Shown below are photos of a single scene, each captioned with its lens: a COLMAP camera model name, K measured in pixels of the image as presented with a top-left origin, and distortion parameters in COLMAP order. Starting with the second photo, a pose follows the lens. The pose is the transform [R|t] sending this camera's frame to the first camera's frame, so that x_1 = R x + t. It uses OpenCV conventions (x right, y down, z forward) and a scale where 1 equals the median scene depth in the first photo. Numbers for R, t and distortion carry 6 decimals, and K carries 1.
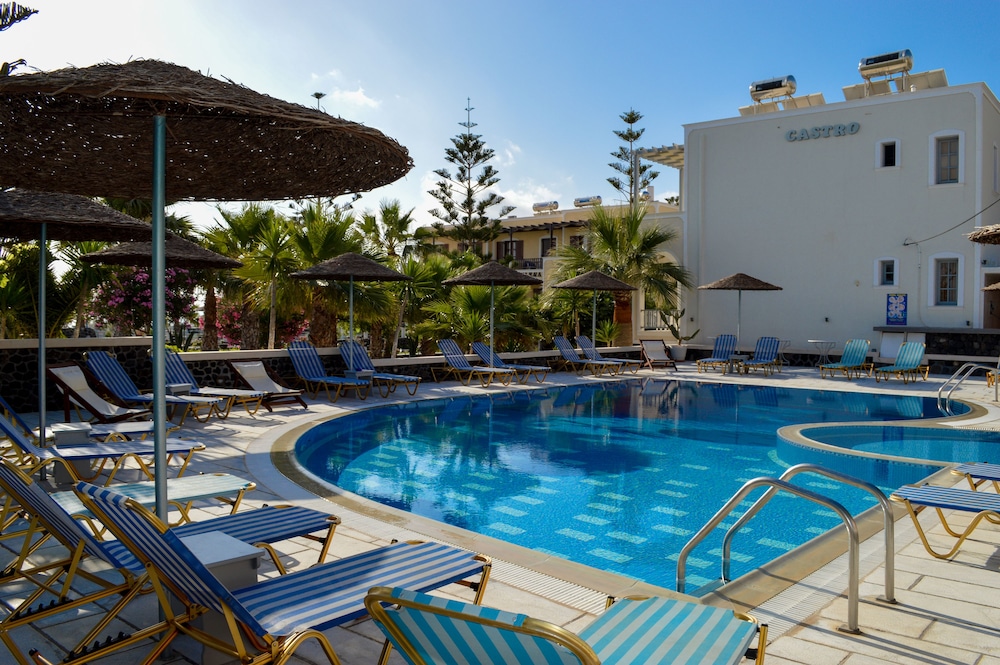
lens RADIAL K [[814.1, 0, 495.9], [0, 814.1, 331.5], [0, 0, 1]] dist [-0.062372, -0.000728]
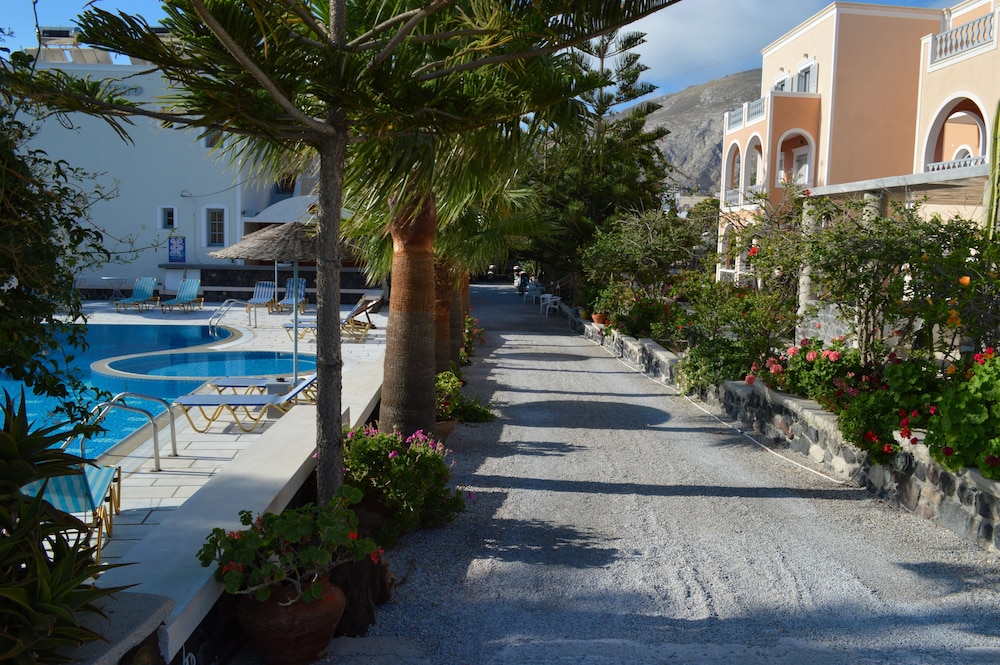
lens RADIAL K [[814.1, 0, 498.2], [0, 814.1, 331.5], [0, 0, 1]] dist [-0.062372, -0.000728]
pose [[0.669391, -0.077492, 0.738857, -0.116377], [-0.001539, 0.994398, 0.105687, -0.050098], [-0.742908, -0.071883, 0.665523, -0.250512]]
